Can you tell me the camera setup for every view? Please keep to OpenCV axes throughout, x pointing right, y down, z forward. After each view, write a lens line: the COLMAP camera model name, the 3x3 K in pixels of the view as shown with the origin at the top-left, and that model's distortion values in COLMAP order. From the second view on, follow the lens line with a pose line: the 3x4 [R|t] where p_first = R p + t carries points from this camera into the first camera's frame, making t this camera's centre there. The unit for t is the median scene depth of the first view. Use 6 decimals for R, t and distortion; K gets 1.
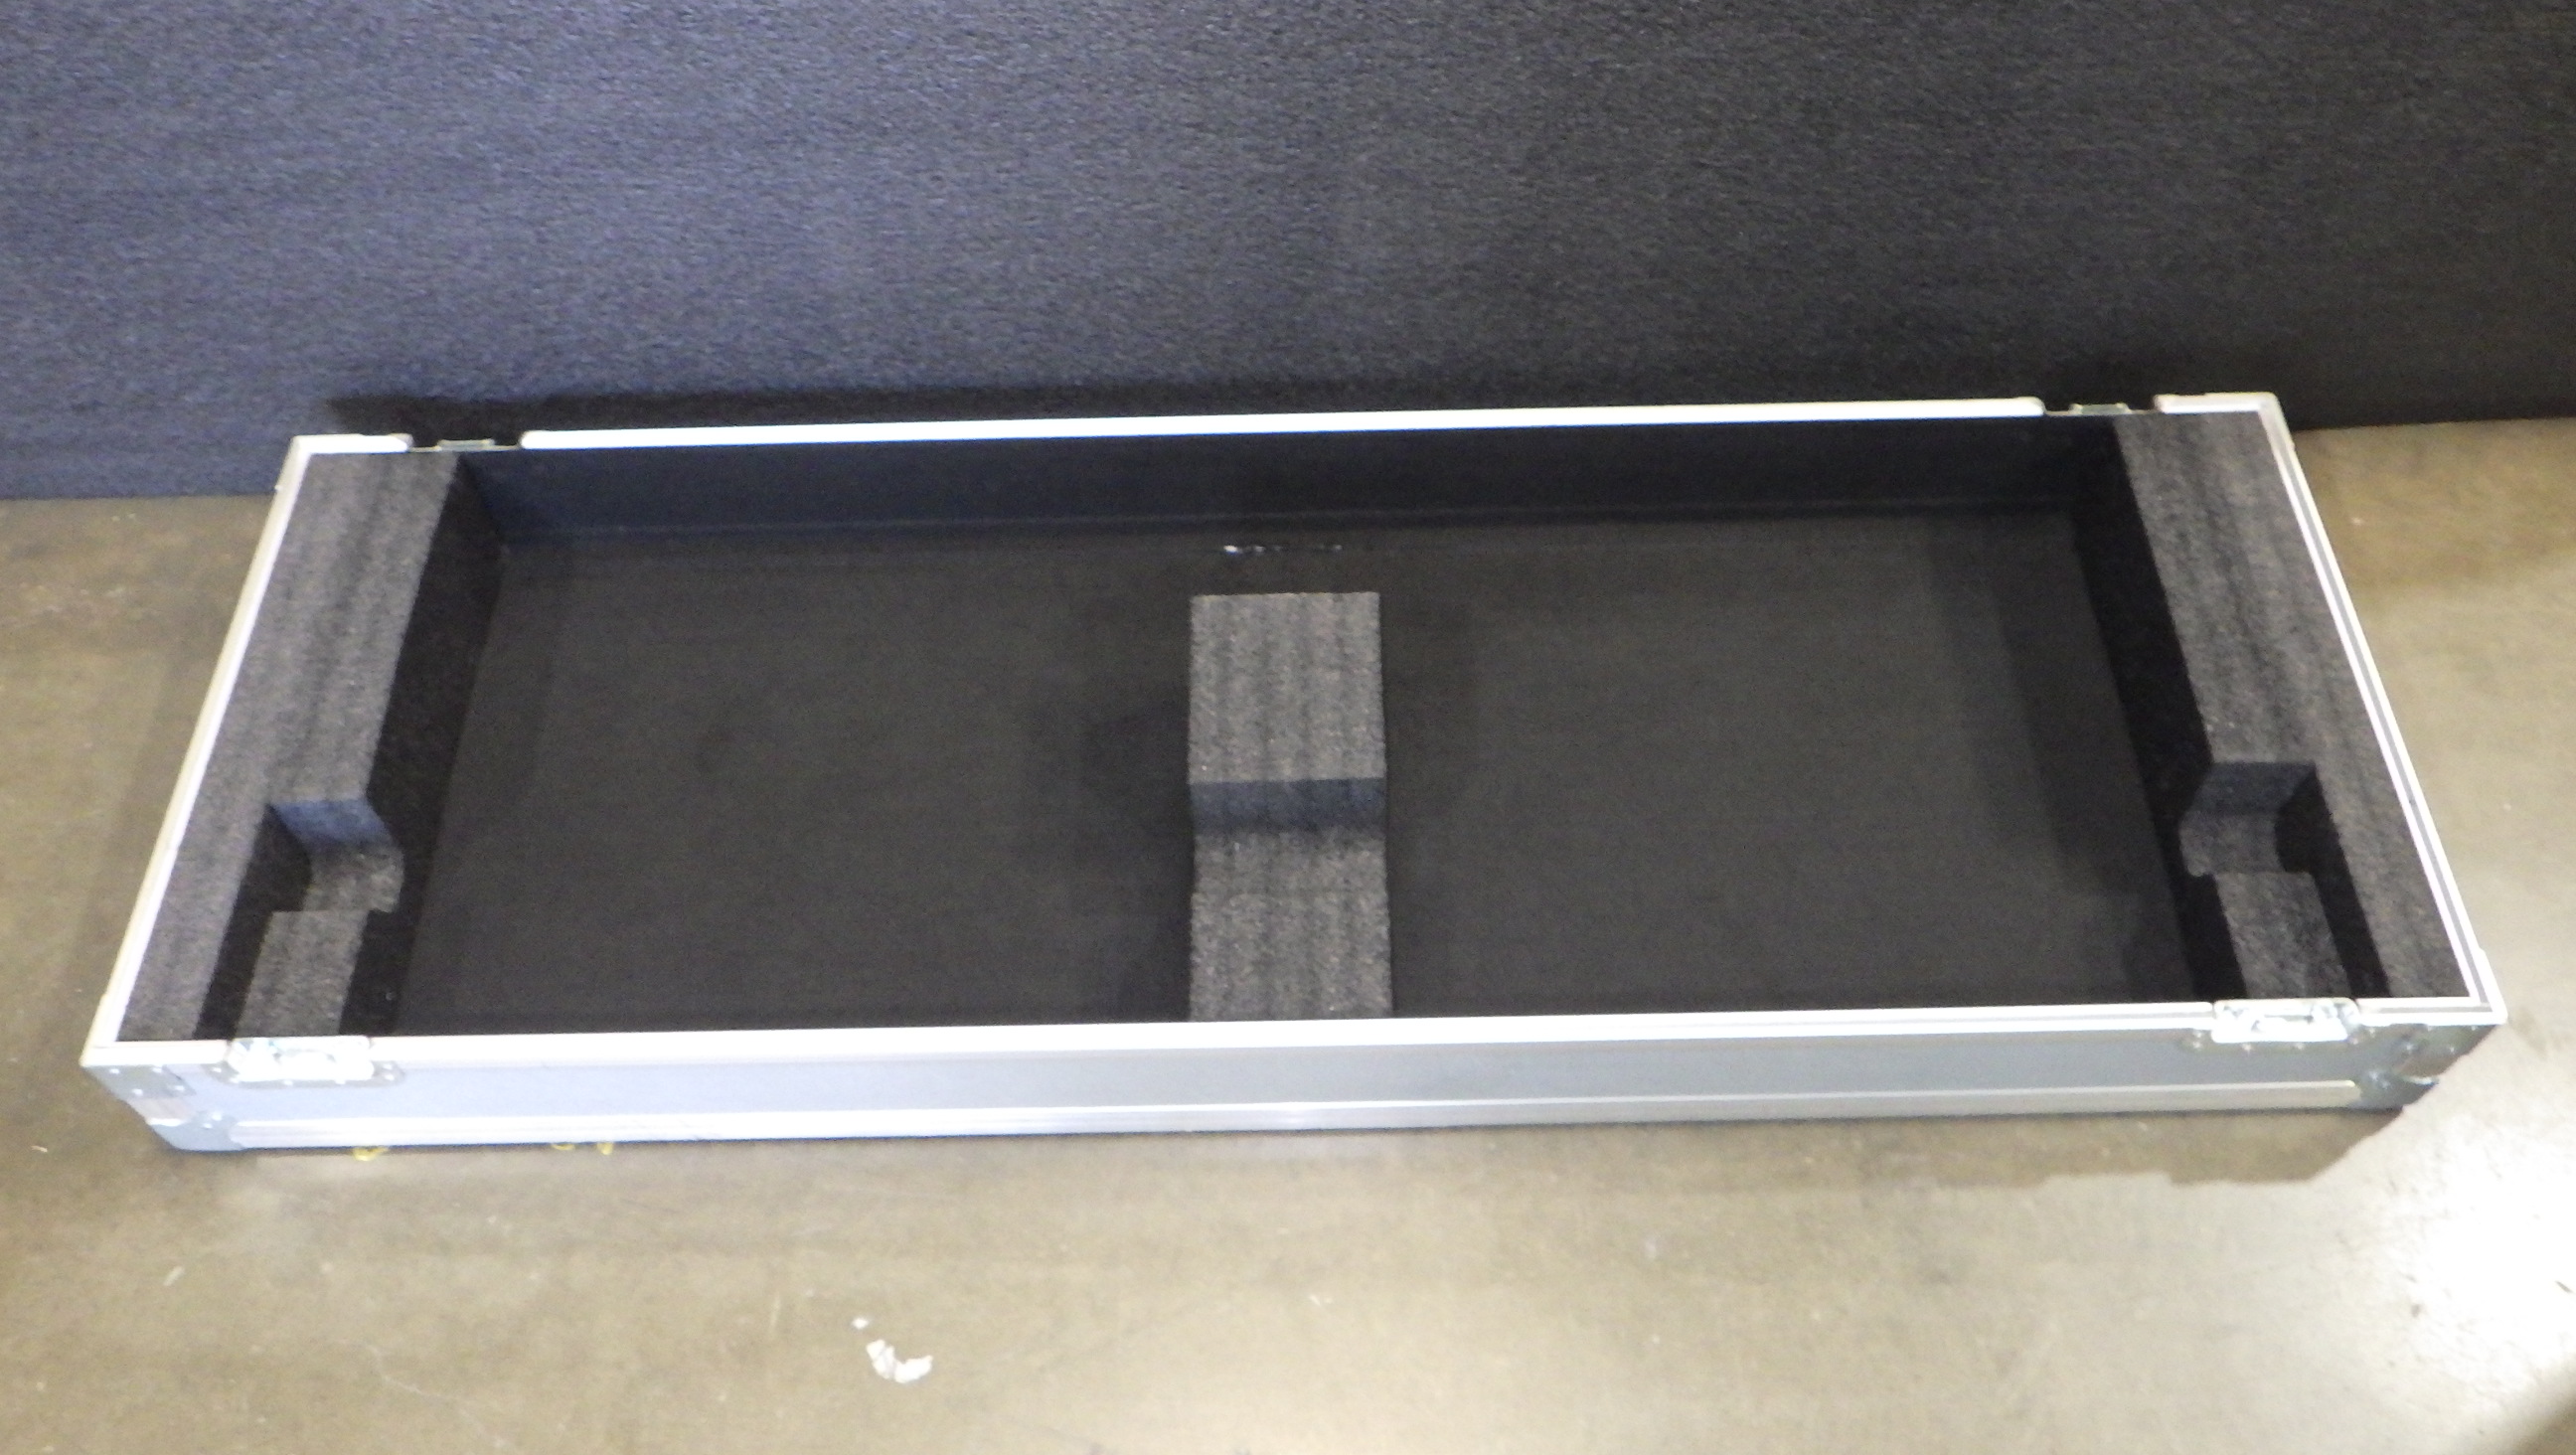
lens RADIAL K [[2133.5, 0, 1284.6], [0, 2133.5, 726.0], [0, 0, 1]] dist [-0.001069, 0.009504]
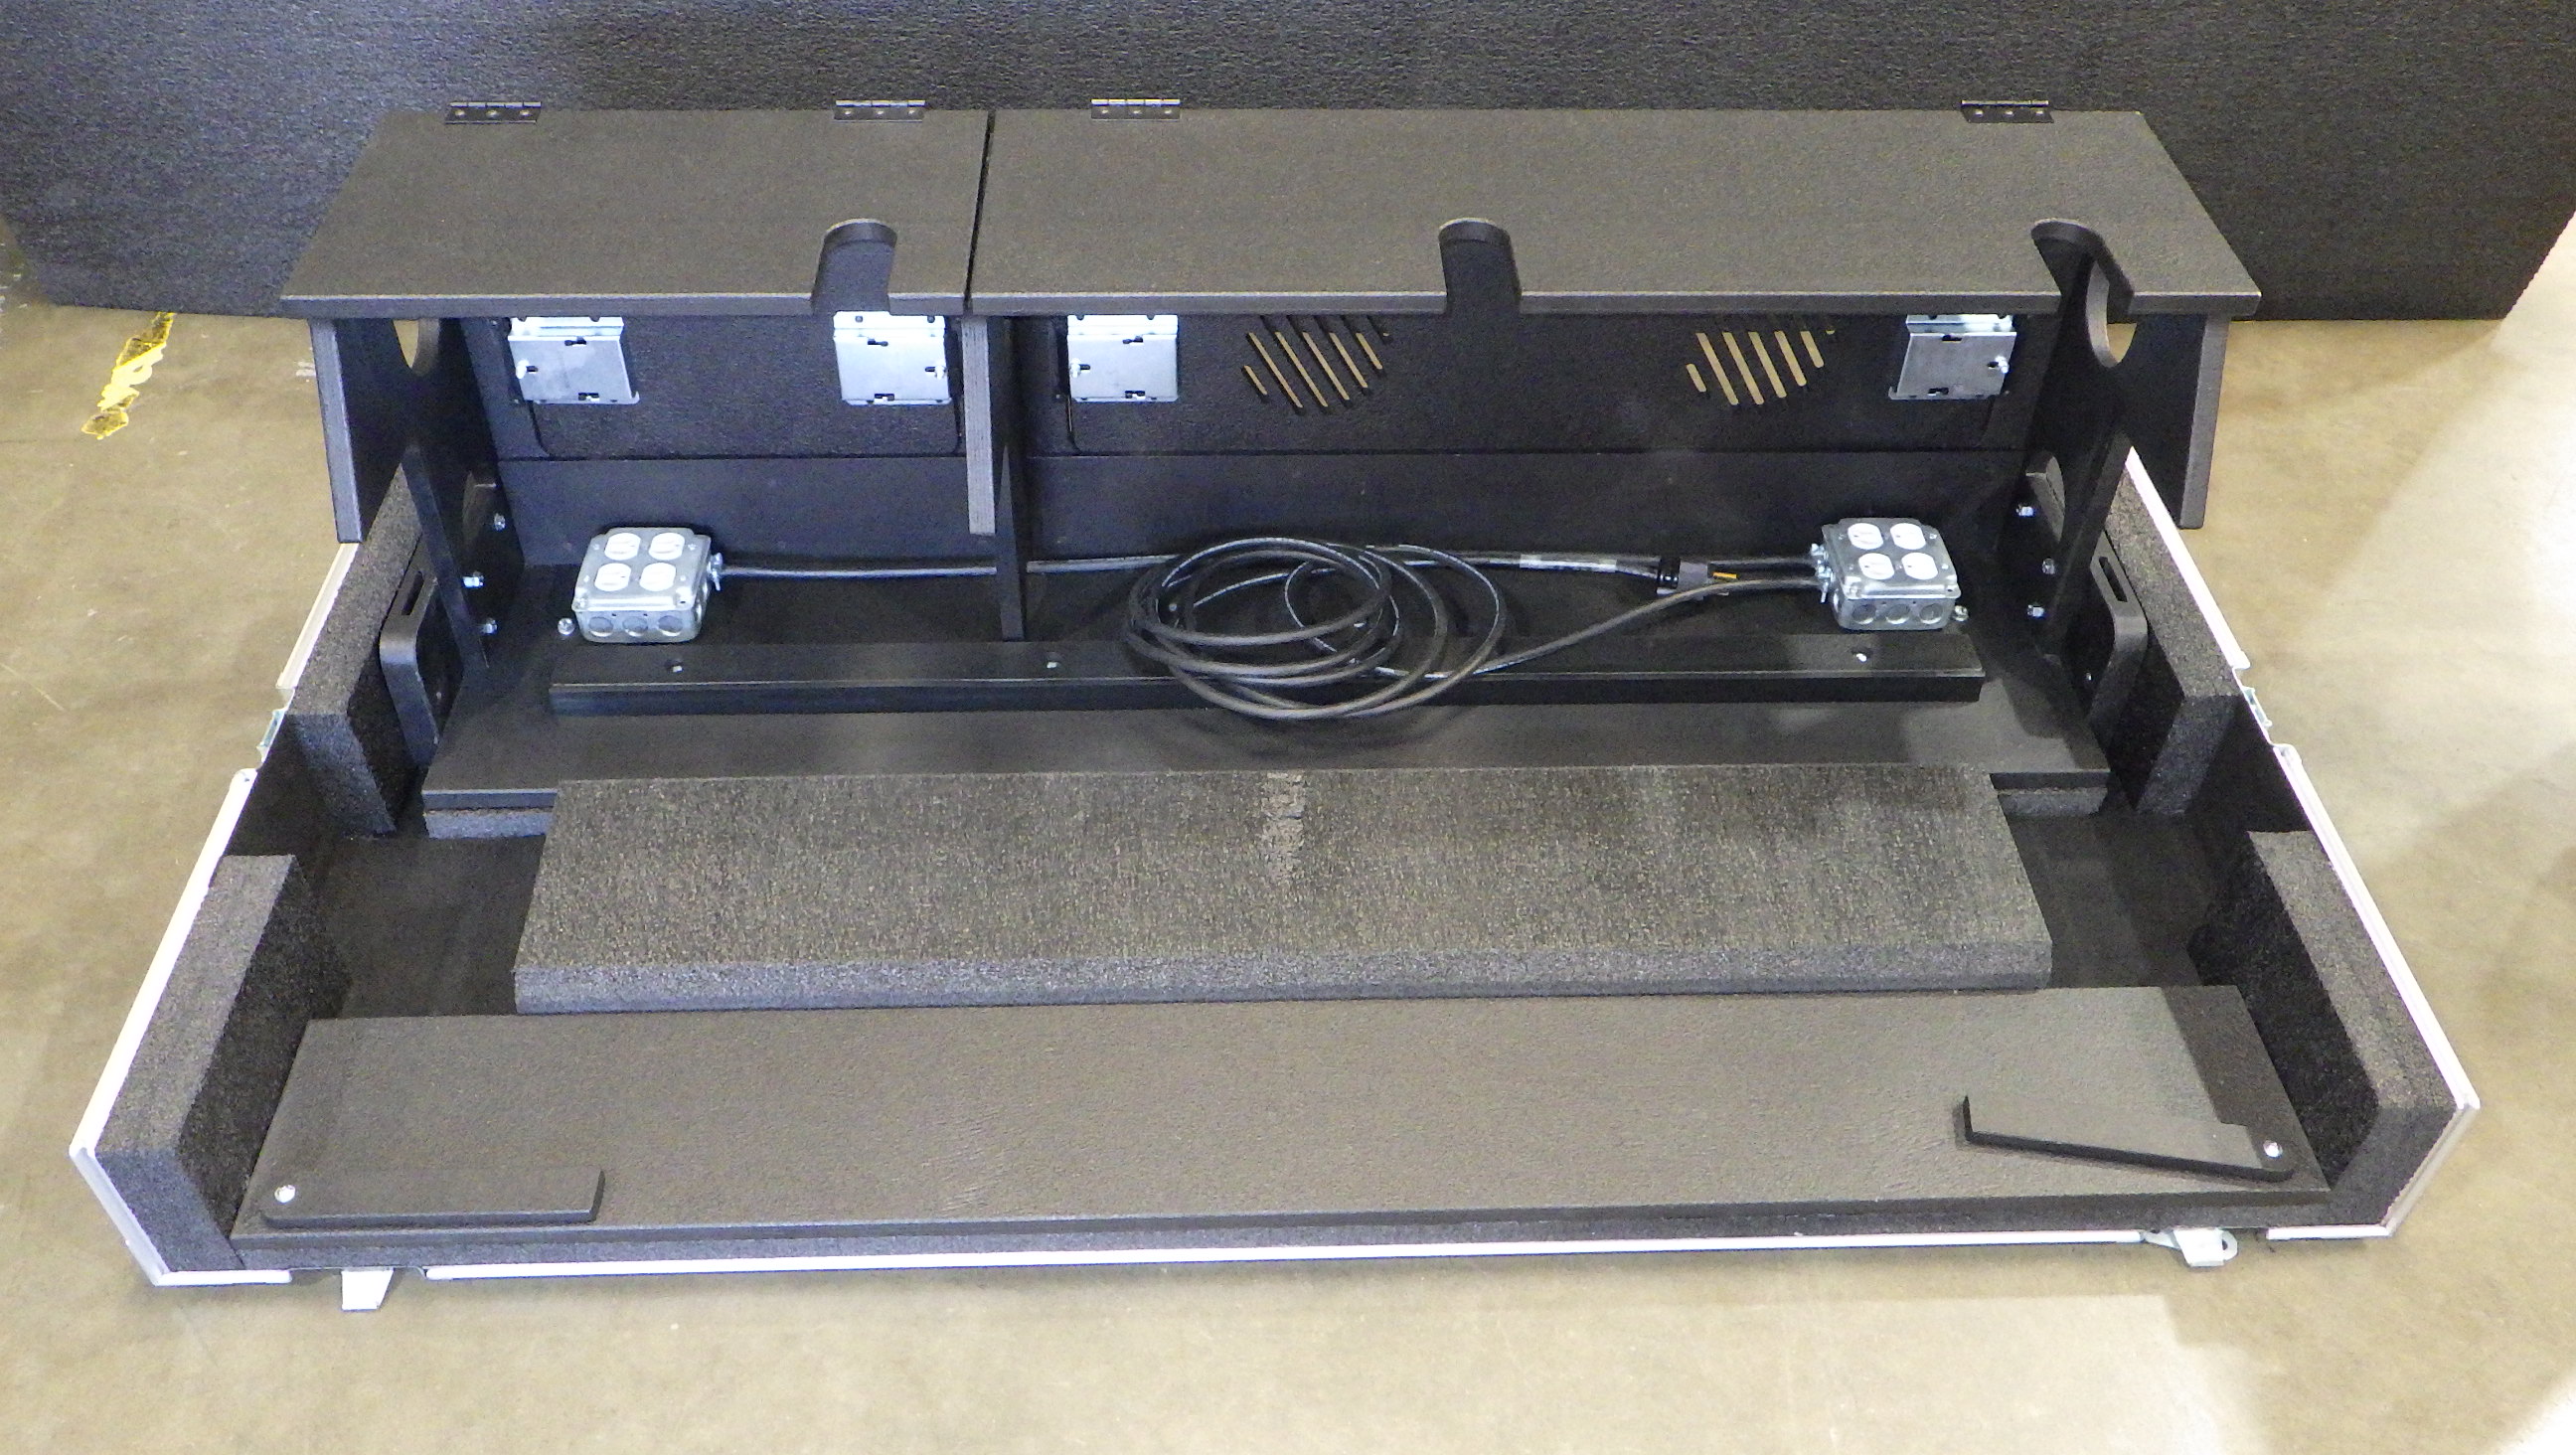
lens RADIAL K [[2133.5, 0, 1290.2], [0, 2133.5, 714.9], [0, 0, 1]] dist [-0.001069, 0.009504]
pose [[0.999319, 0.028419, 0.023514, -0.076717], [-0.023193, 0.979817, -0.198545, 0.439017], [-0.028682, 0.197864, 0.979810, -0.250085]]
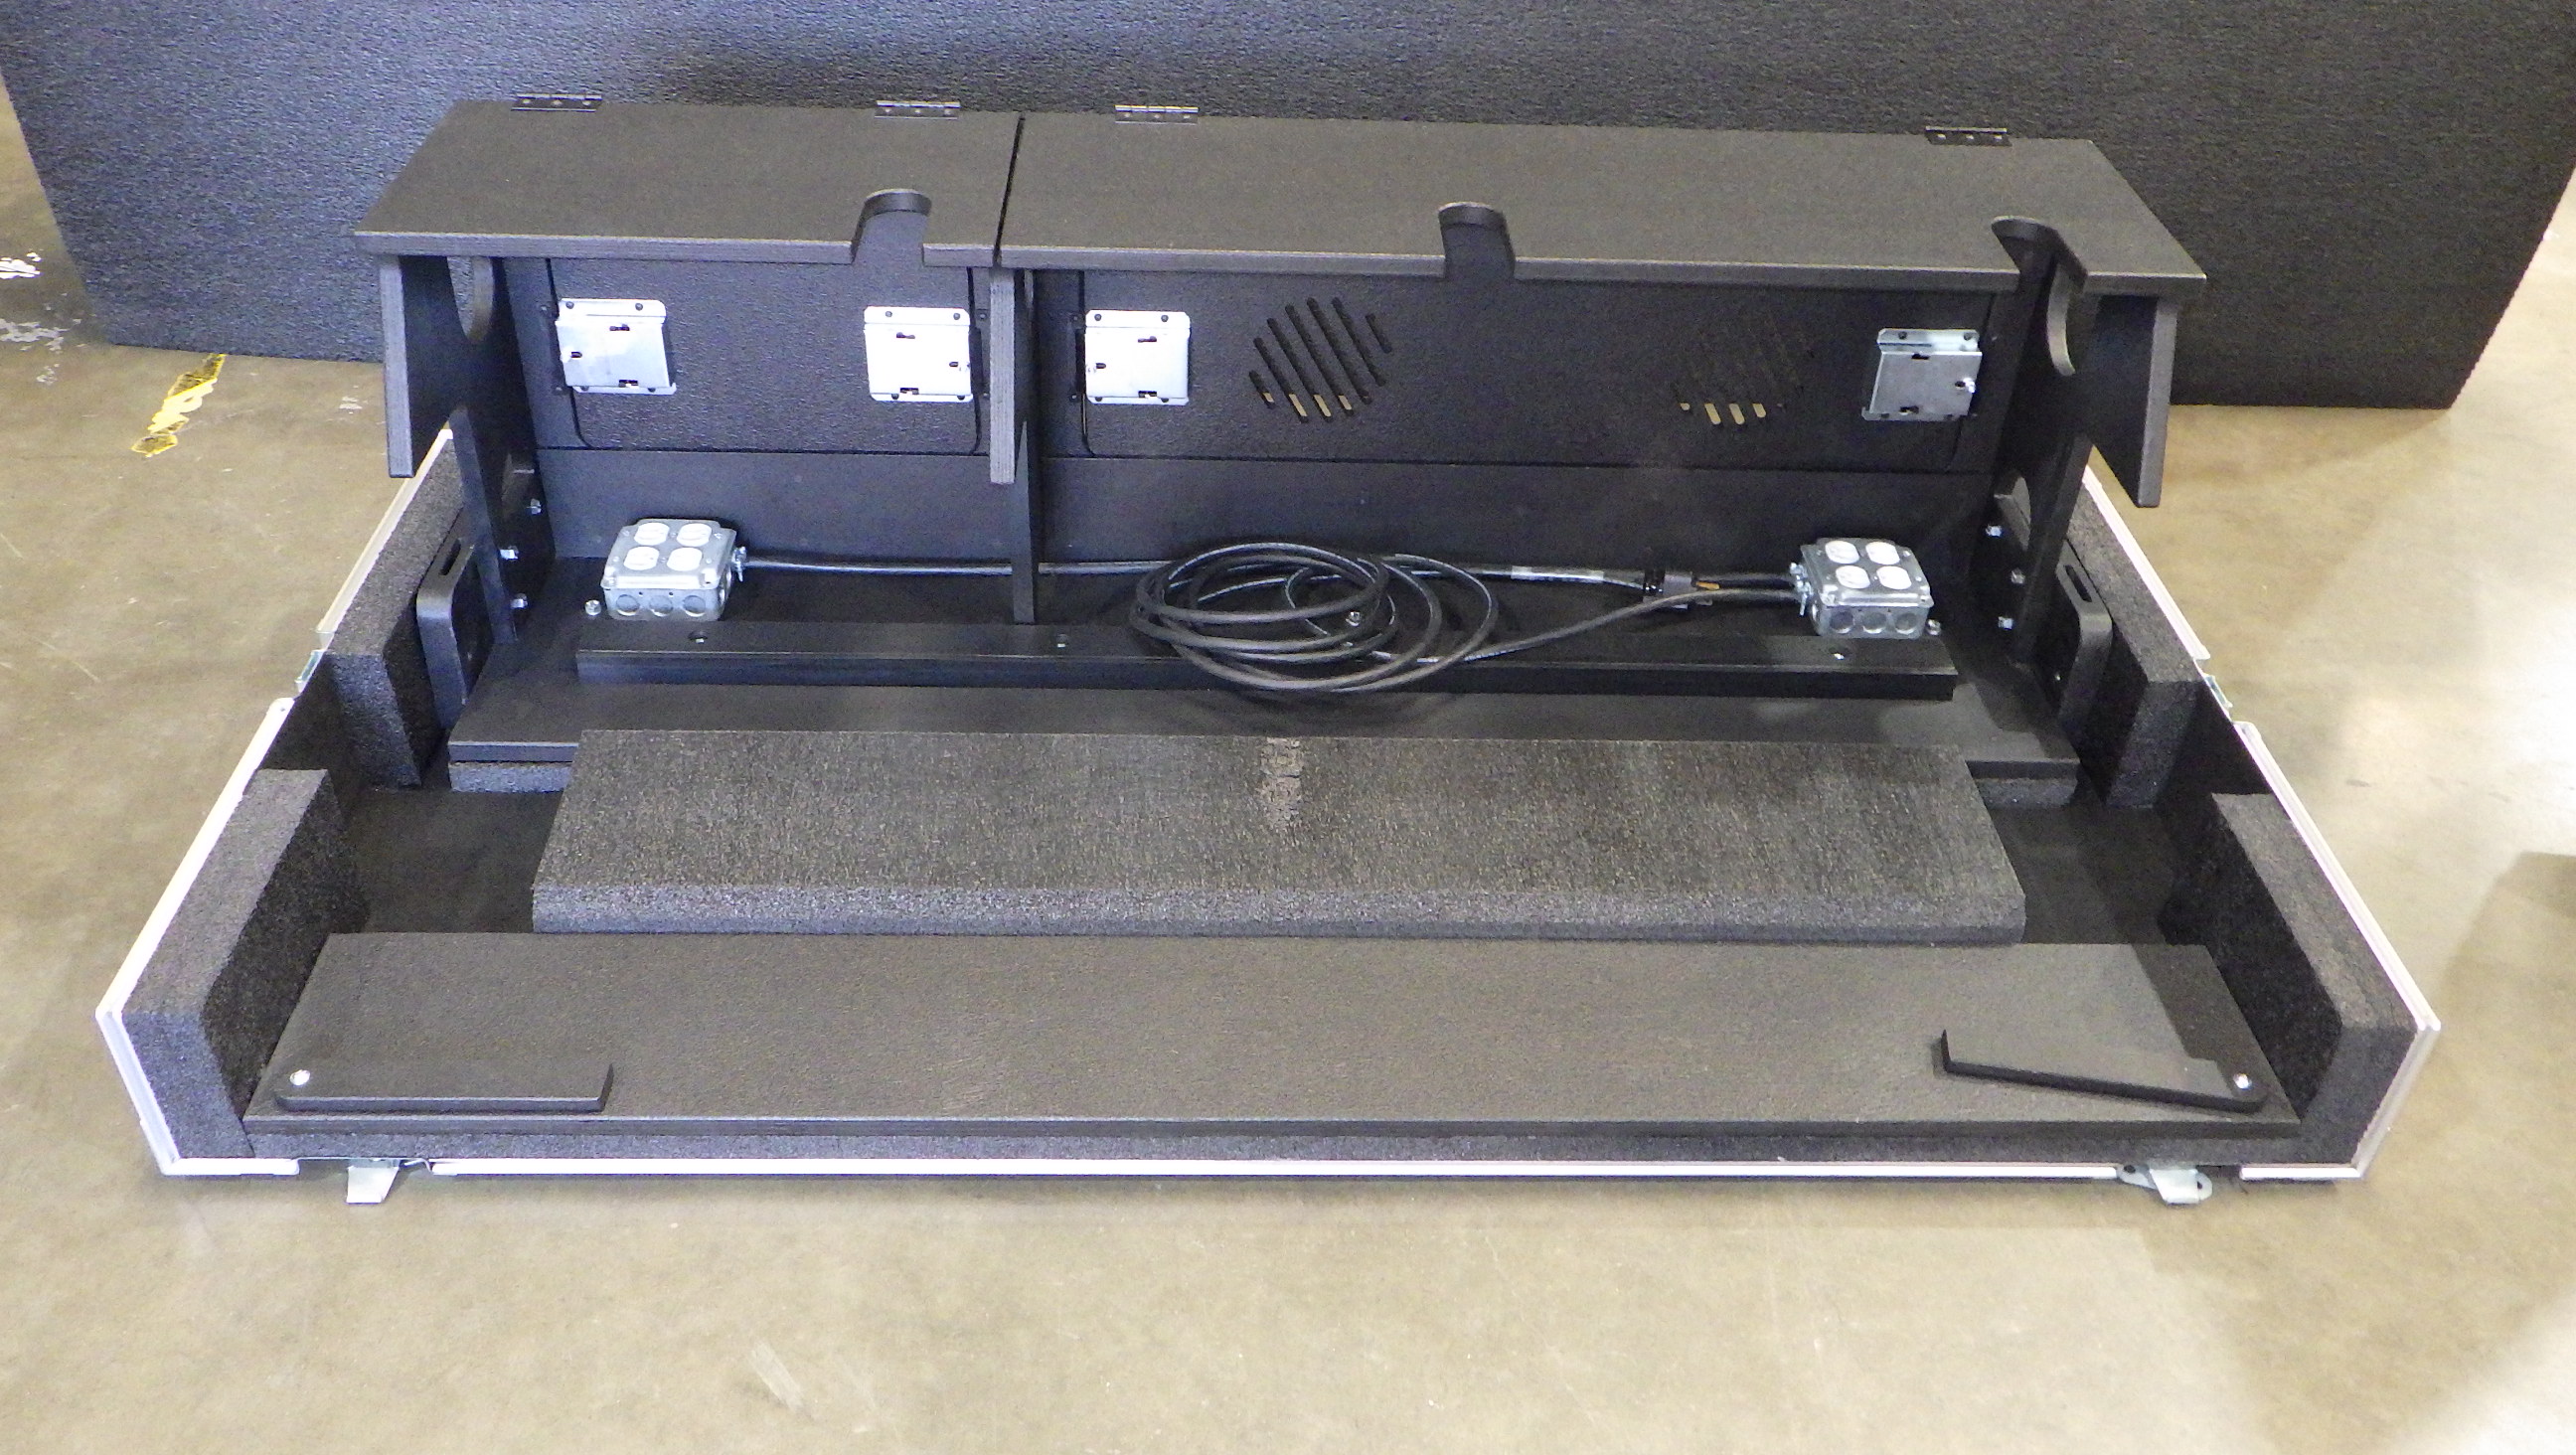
lens RADIAL K [[2133.5, 0, 1290.0], [0, 2133.5, 712.0], [0, 0, 1]] dist [-0.001069, 0.009504]
pose [[0.998461, 0.049529, 0.024943, -0.078647], [-0.039463, 0.950594, -0.307919, 0.586910], [-0.038962, 0.306461, 0.951086, -0.254798]]
